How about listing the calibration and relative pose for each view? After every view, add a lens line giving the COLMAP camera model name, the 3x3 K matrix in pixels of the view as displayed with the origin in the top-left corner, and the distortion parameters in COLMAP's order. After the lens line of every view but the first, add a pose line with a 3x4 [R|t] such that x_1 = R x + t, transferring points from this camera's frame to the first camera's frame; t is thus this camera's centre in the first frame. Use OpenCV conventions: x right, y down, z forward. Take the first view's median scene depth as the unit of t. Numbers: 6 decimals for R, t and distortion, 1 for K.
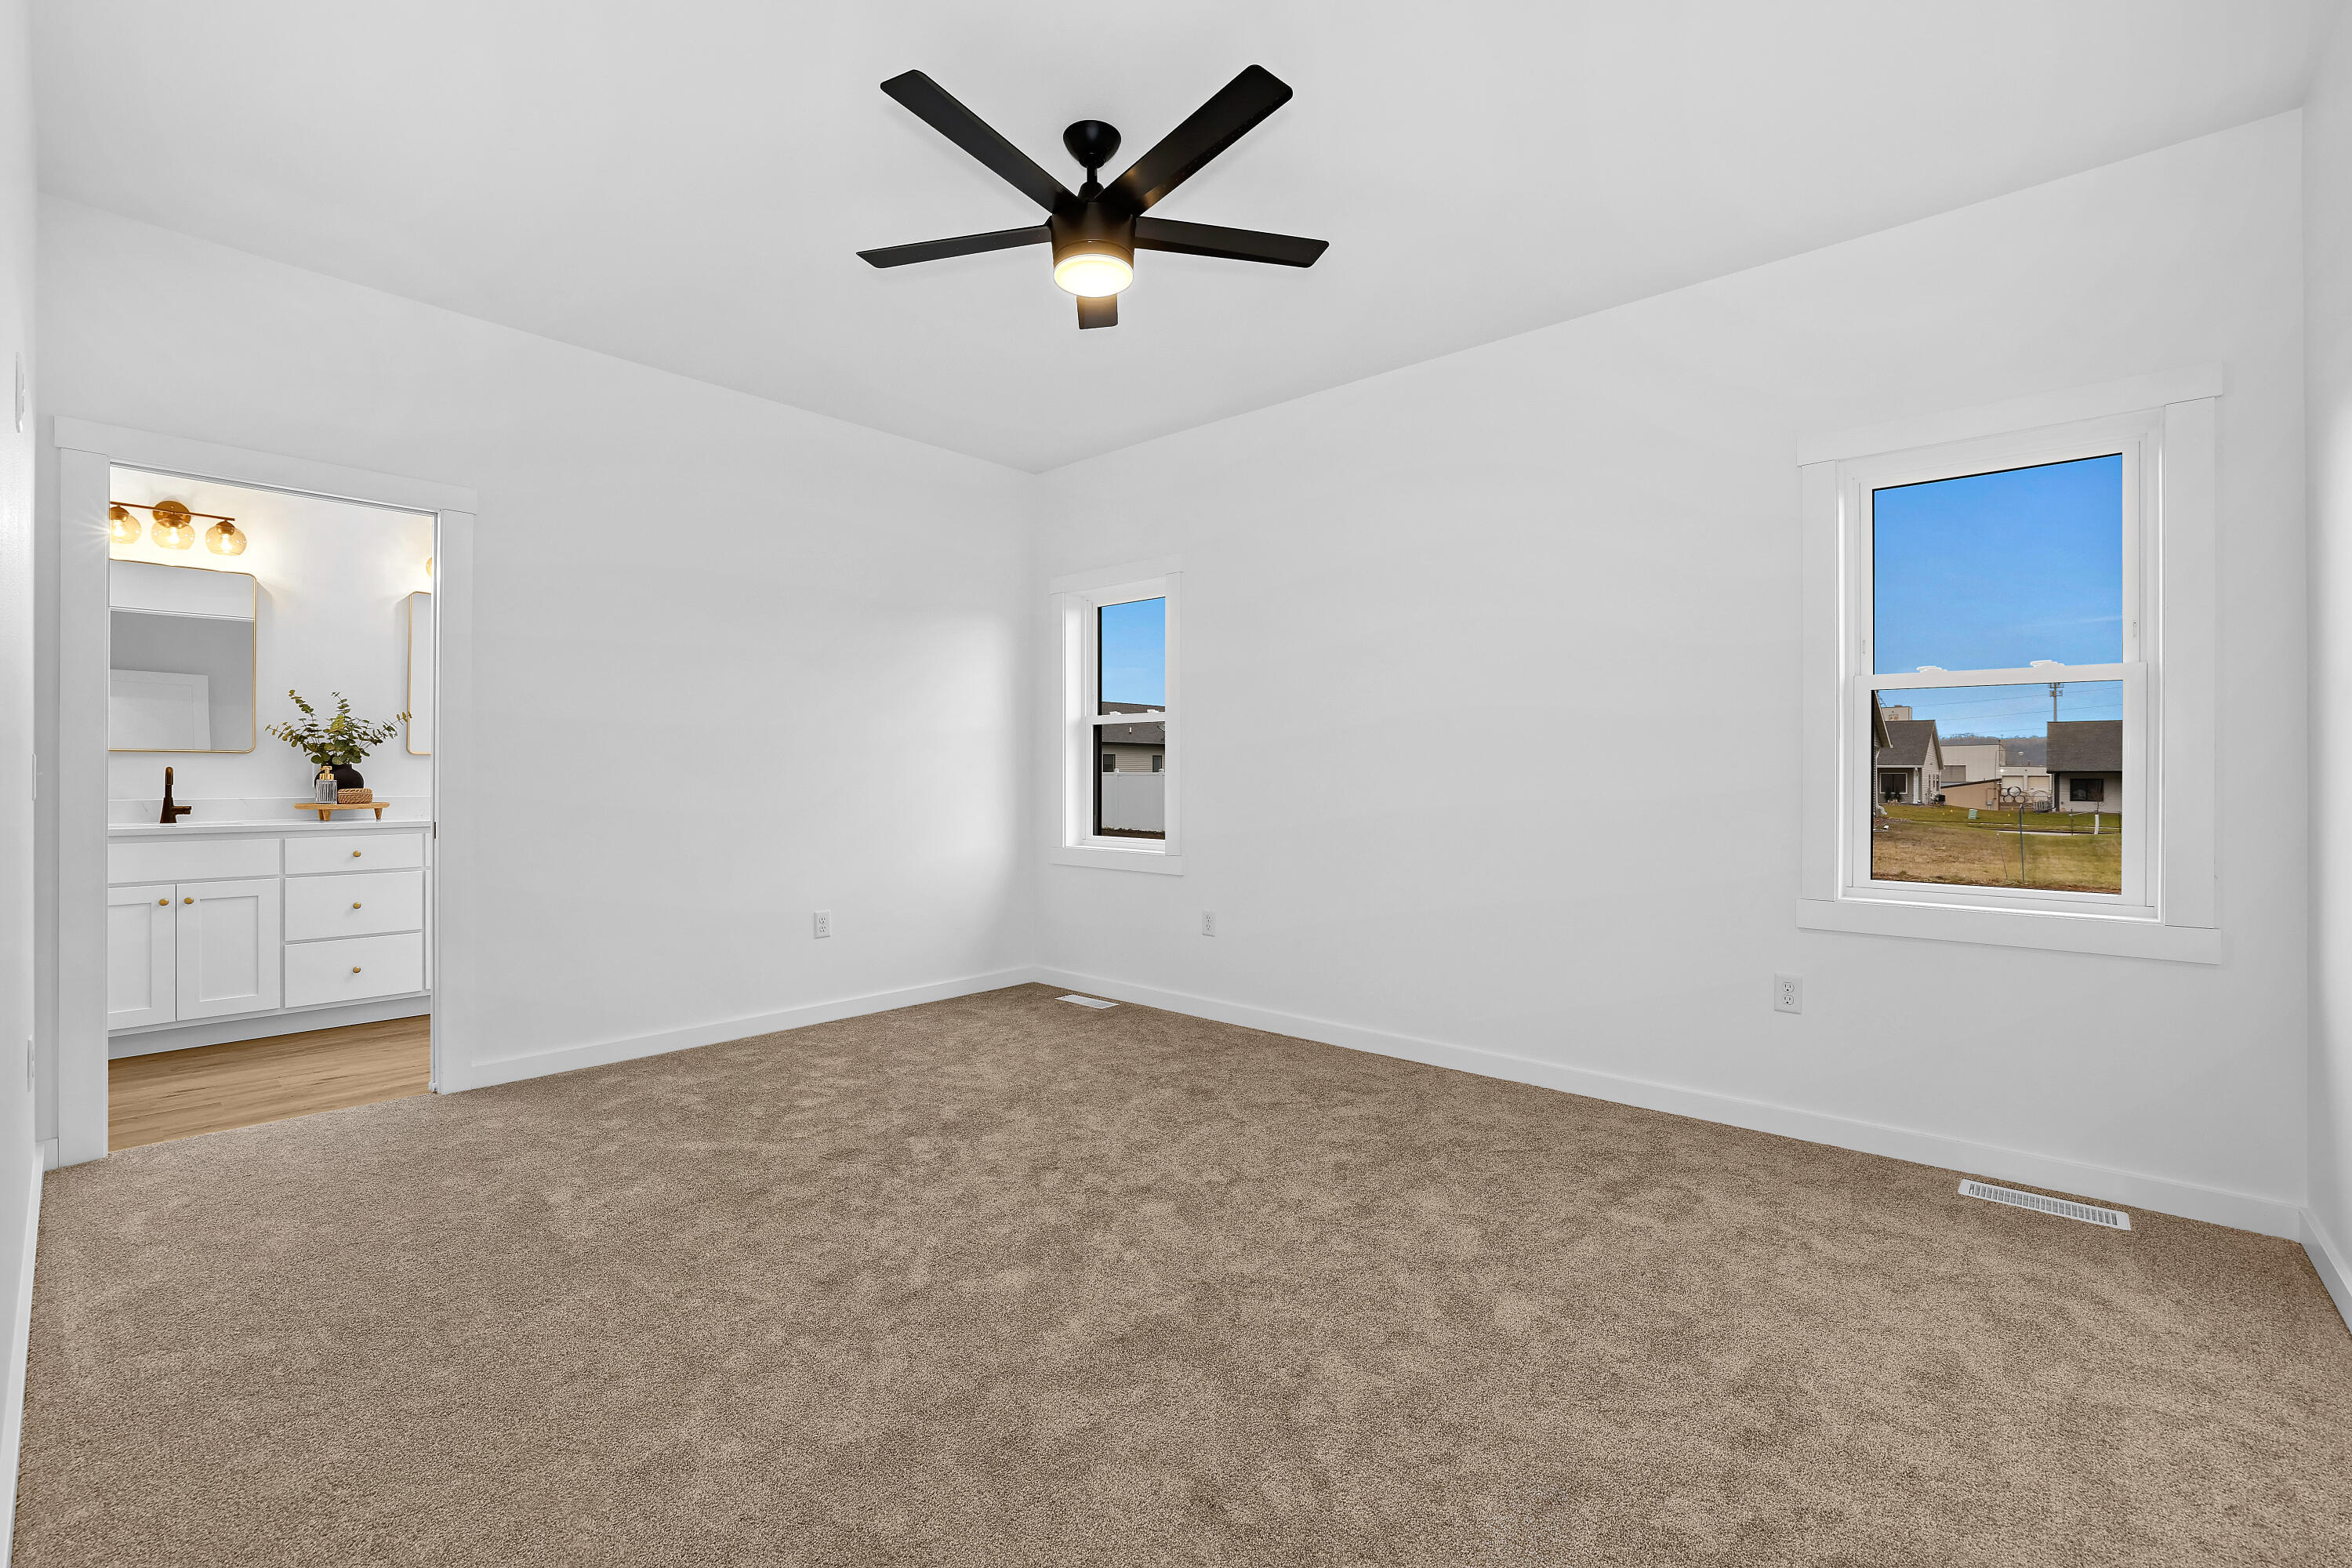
lens RADIAL K [[1007.2, 0, 1176.0], [0, 1007.2, 784.0], [0, 0, 1]] dist [-0.059878, 0.023200]
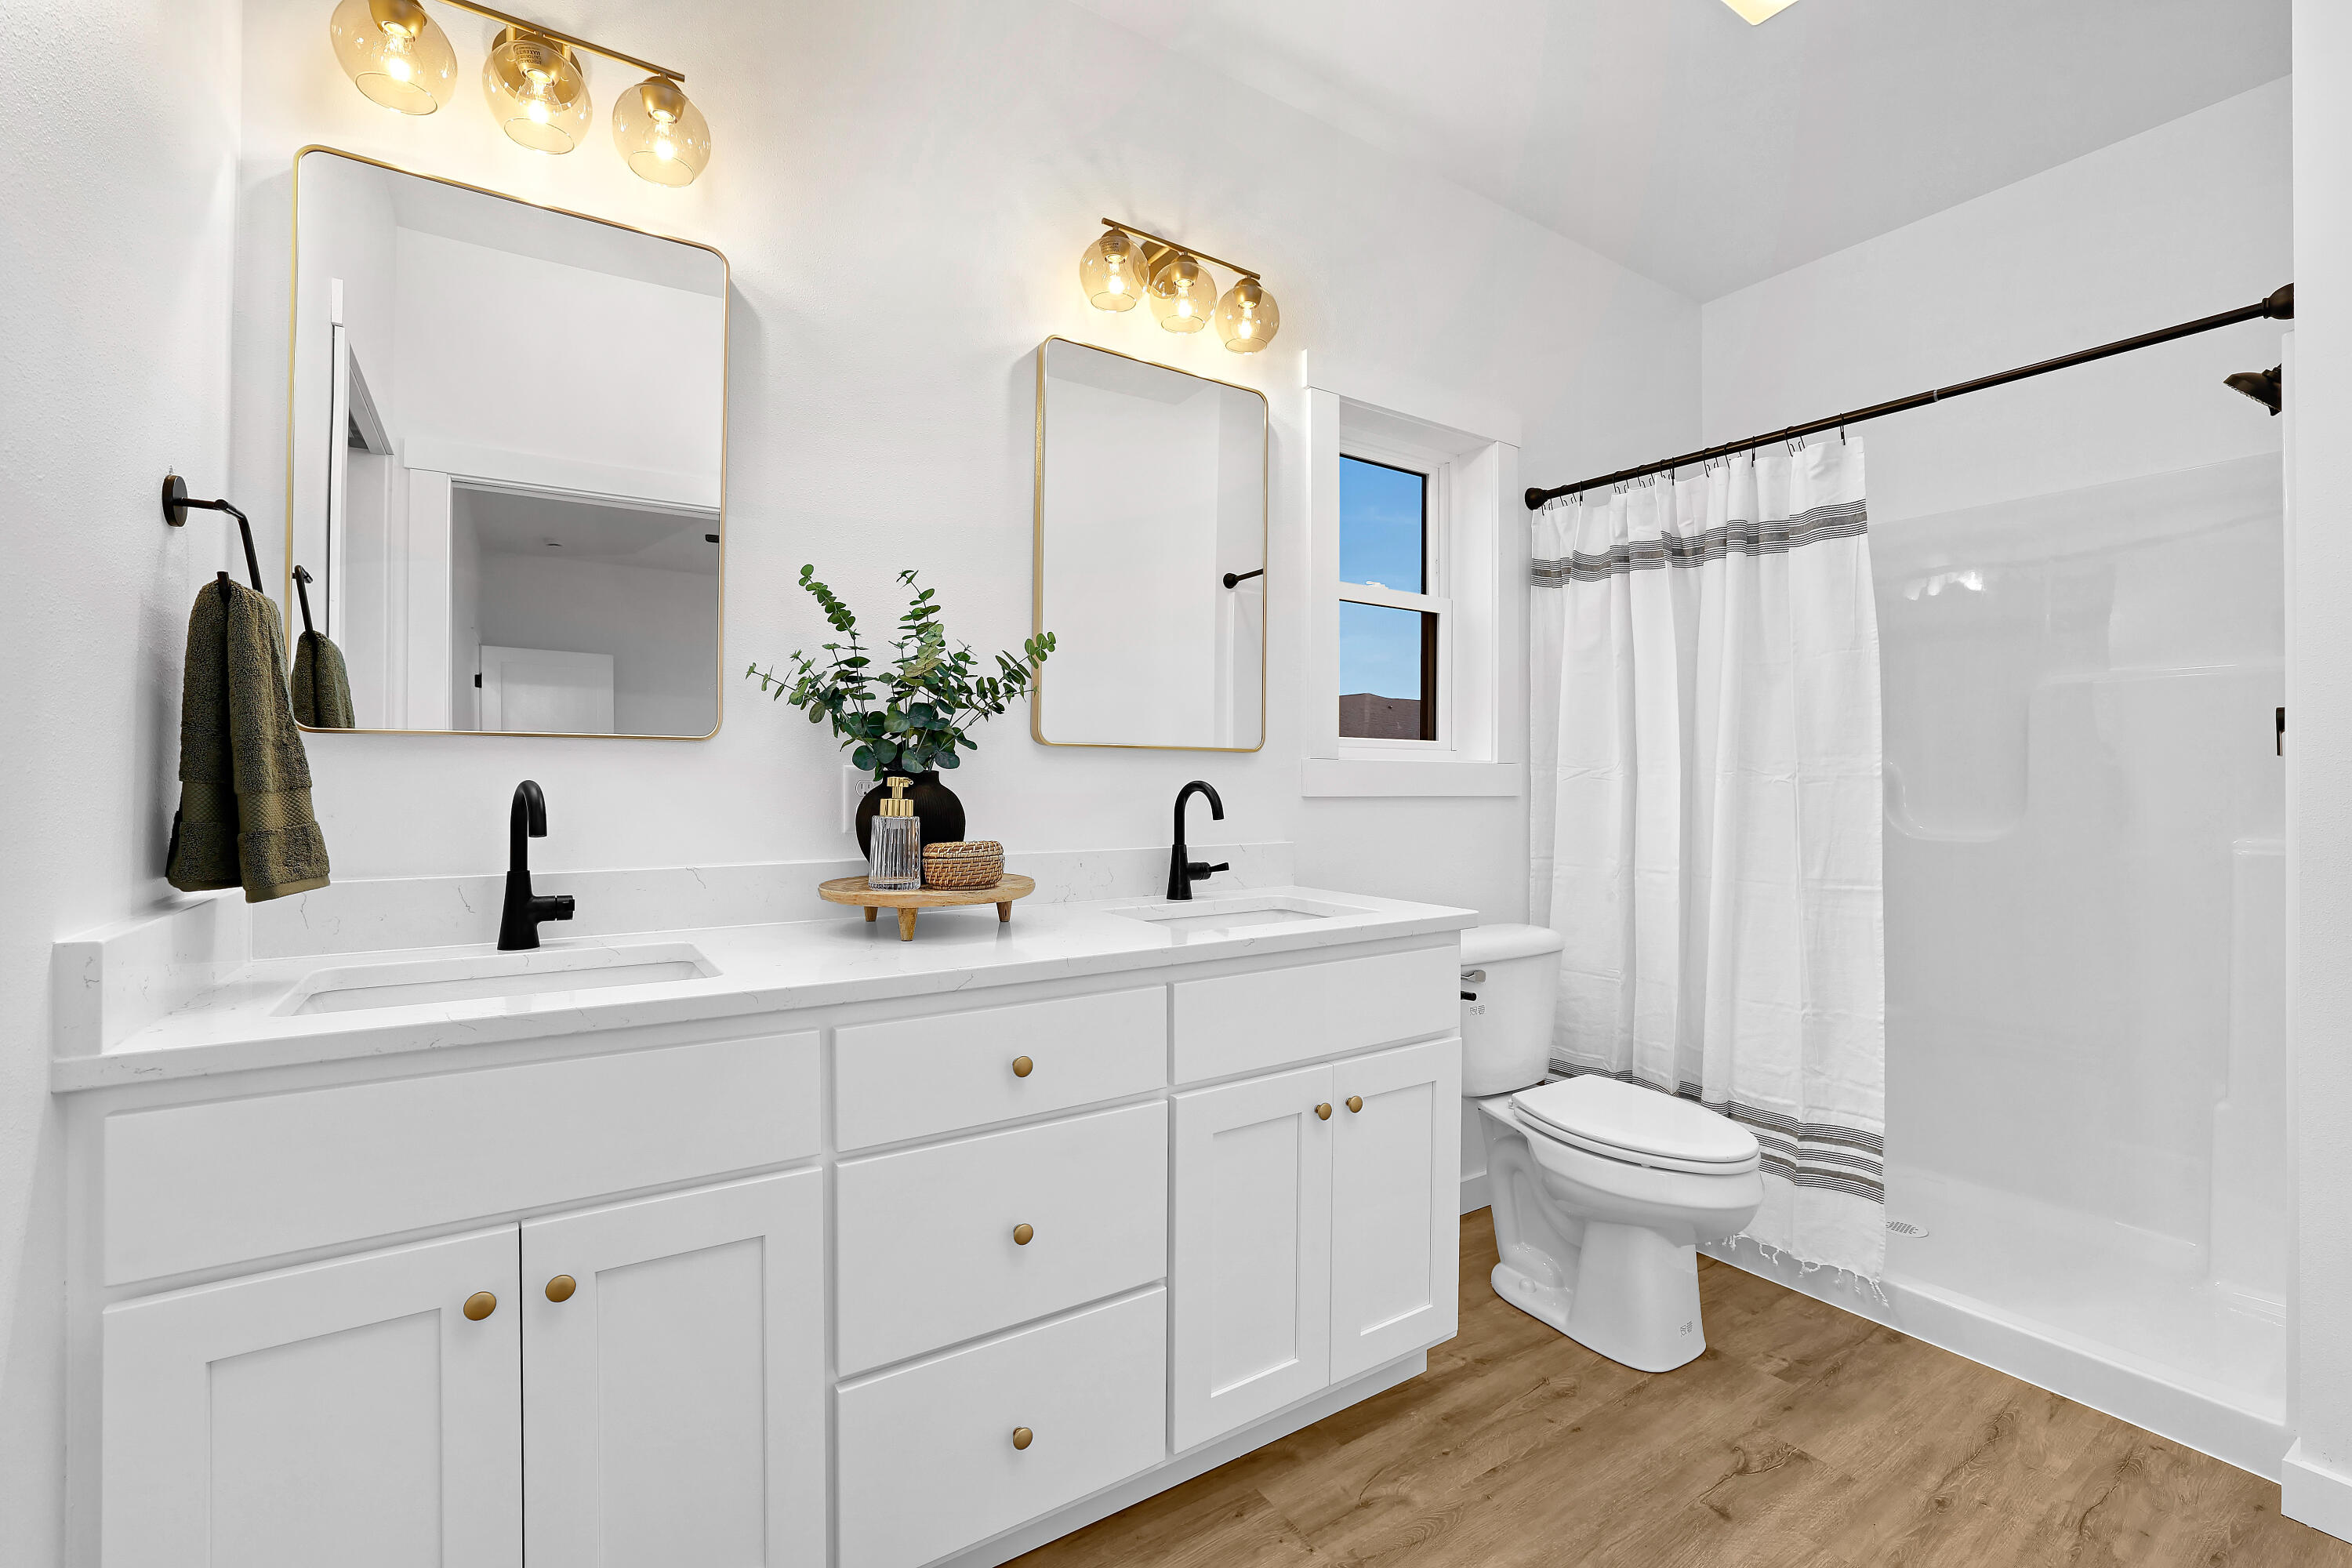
lens RADIAL K [[1007.2, 0, 1176.0], [0, 1007.2, 784.0], [0, 0, 1]] dist [-0.059878, 0.023200]
pose [[0.964668, -0.003894, -0.263439, -0.678917], [0.002381, 0.999979, -0.006061, -0.013417], [0.263457, 0.005220, 0.964657, 0.679574]]
